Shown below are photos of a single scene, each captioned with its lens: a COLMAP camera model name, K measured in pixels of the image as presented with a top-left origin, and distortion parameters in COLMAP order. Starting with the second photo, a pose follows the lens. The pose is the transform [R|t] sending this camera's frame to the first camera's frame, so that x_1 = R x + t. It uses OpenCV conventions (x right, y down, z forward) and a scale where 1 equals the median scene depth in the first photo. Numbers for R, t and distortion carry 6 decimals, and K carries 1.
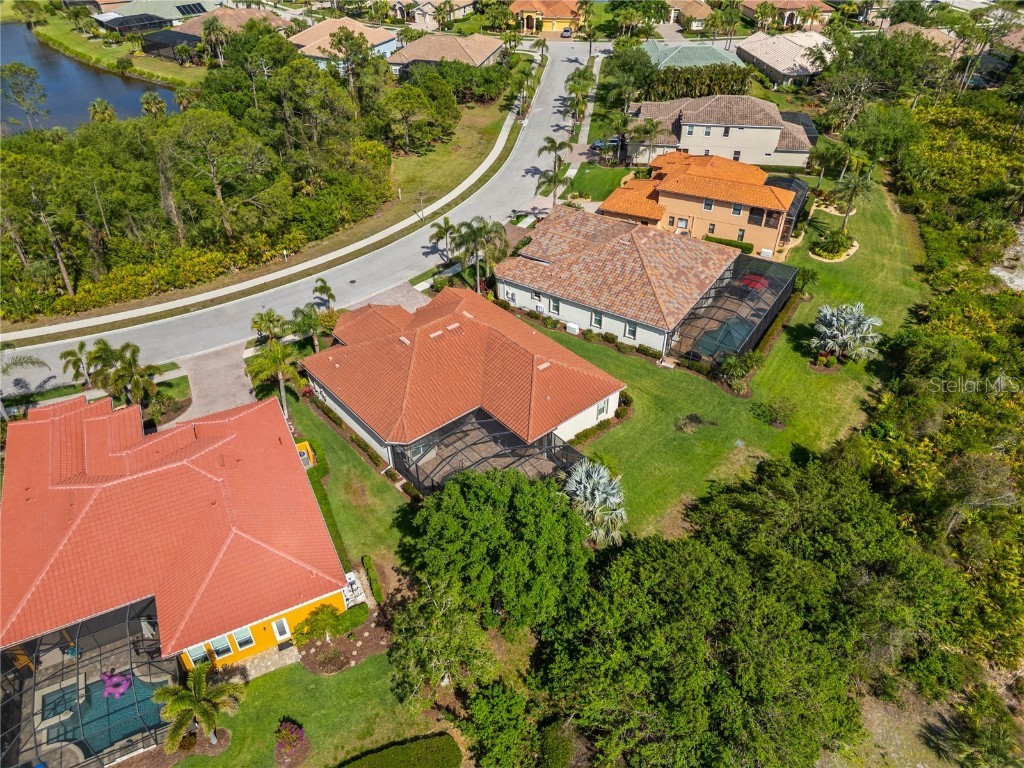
lens RADIAL K [[707.0, 0, 512.0], [0, 707.0, 384.0], [0, 0, 1]] dist [0.072130, -0.077424]
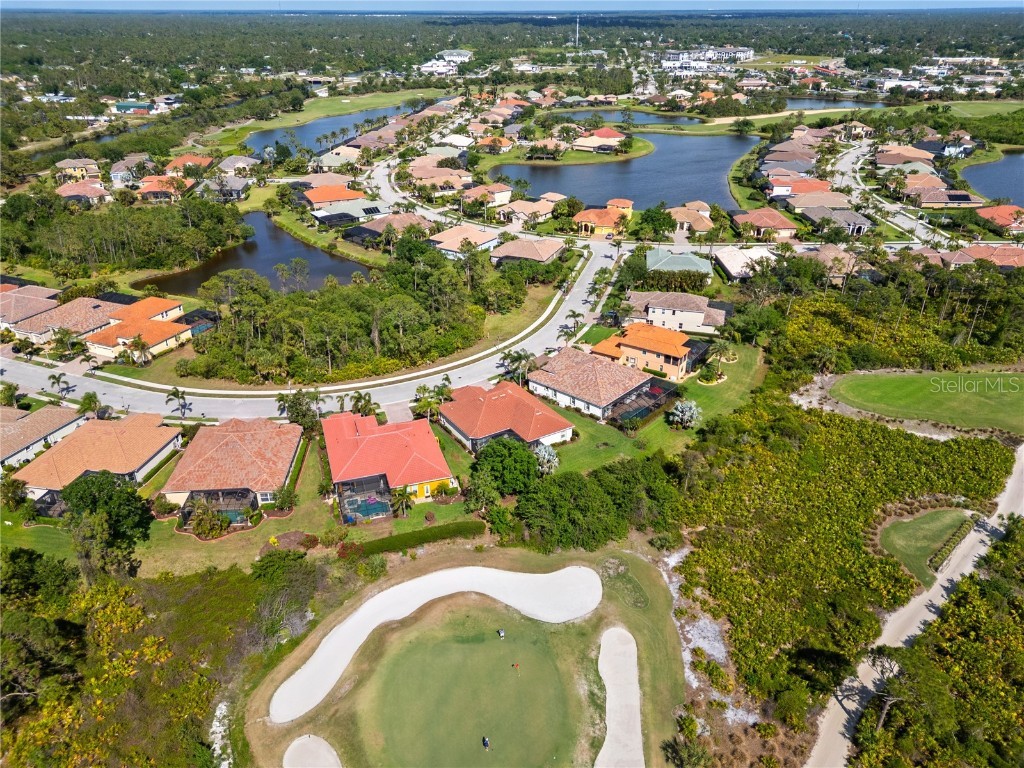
lens RADIAL K [[725.2, 0, 512.0], [0, 725.2, 384.0], [0, 0, 1]] dist [0.090782, -0.107301]
pose [[0.989830, 0.068244, -0.124815, 0.167409], [-0.089737, 0.980358, -0.175630, 0.206061], [0.110377, 0.185044, 0.976512, -0.919197]]
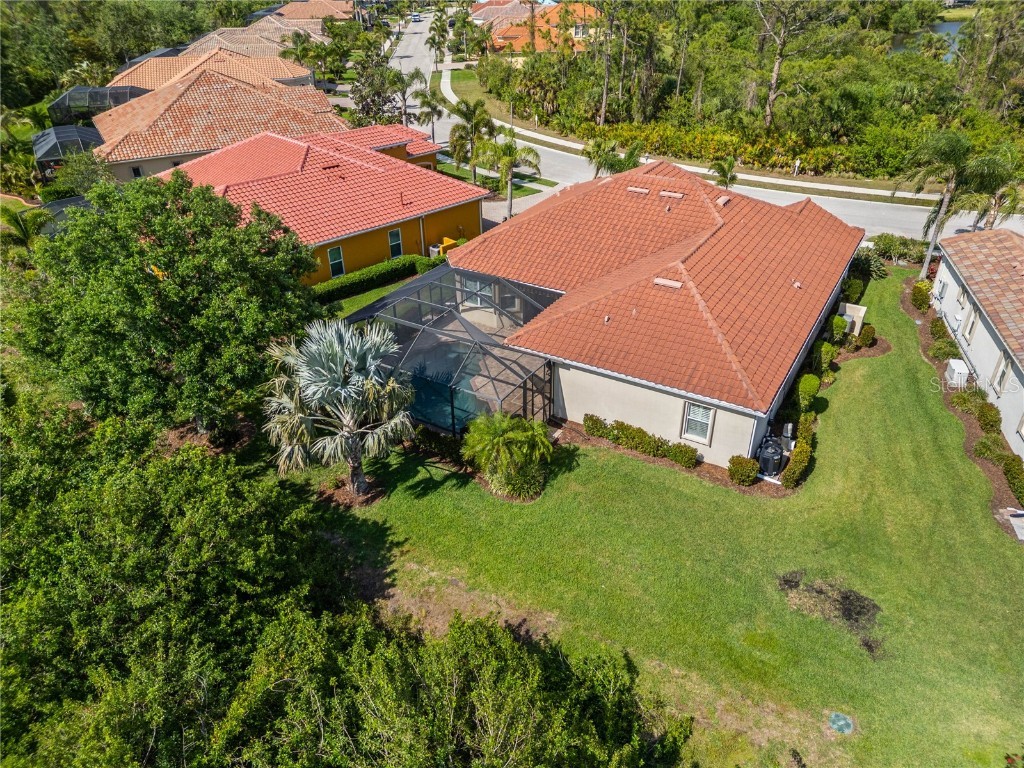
lens RADIAL K [[725.2, 0, 512.0], [0, 725.2, 384.0], [0, 0, 1]] dist [0.090782, -0.107301]
pose [[0.313809, 0.490803, -0.812796, 0.317725], [-0.570124, 0.781939, 0.252053, -0.023987], [0.759265, 0.384298, 0.525197, 0.442206]]
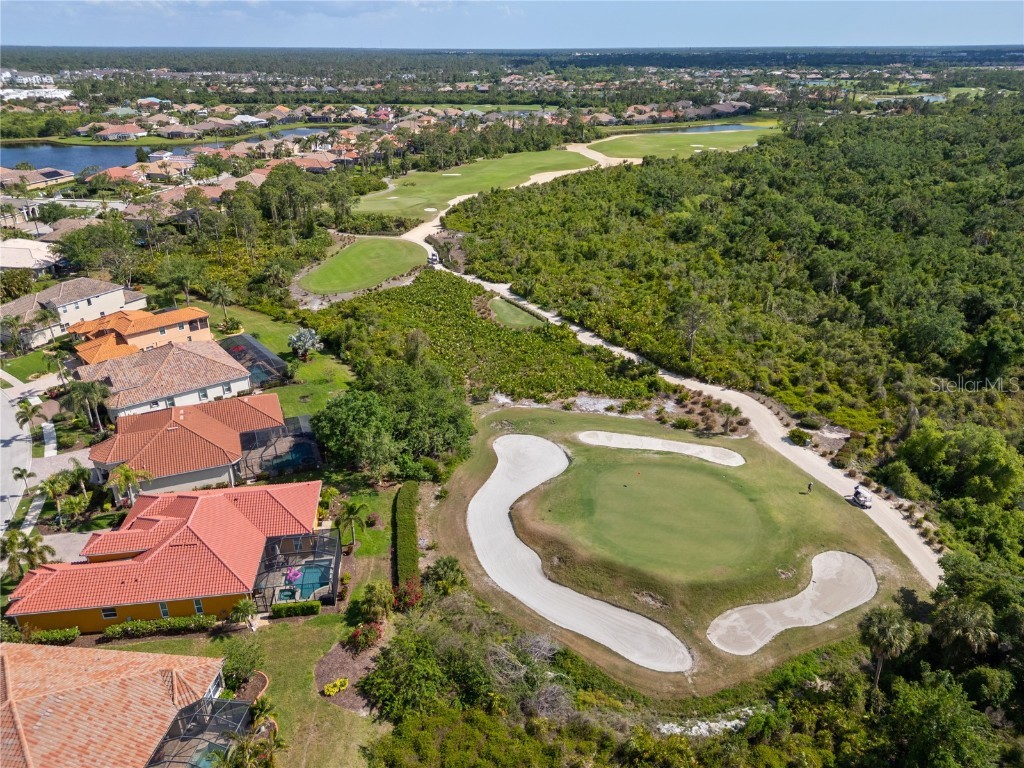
lens RADIAL K [[725.2, 0, 512.0], [0, 725.2, 384.0], [0, 0, 1]] dist [0.090782, -0.107301]
pose [[0.315160, -0.396744, 0.862130, -0.871105], [0.582244, 0.798203, 0.154480, 0.031325], [-0.749443, 0.453284, 0.482564, -0.263998]]
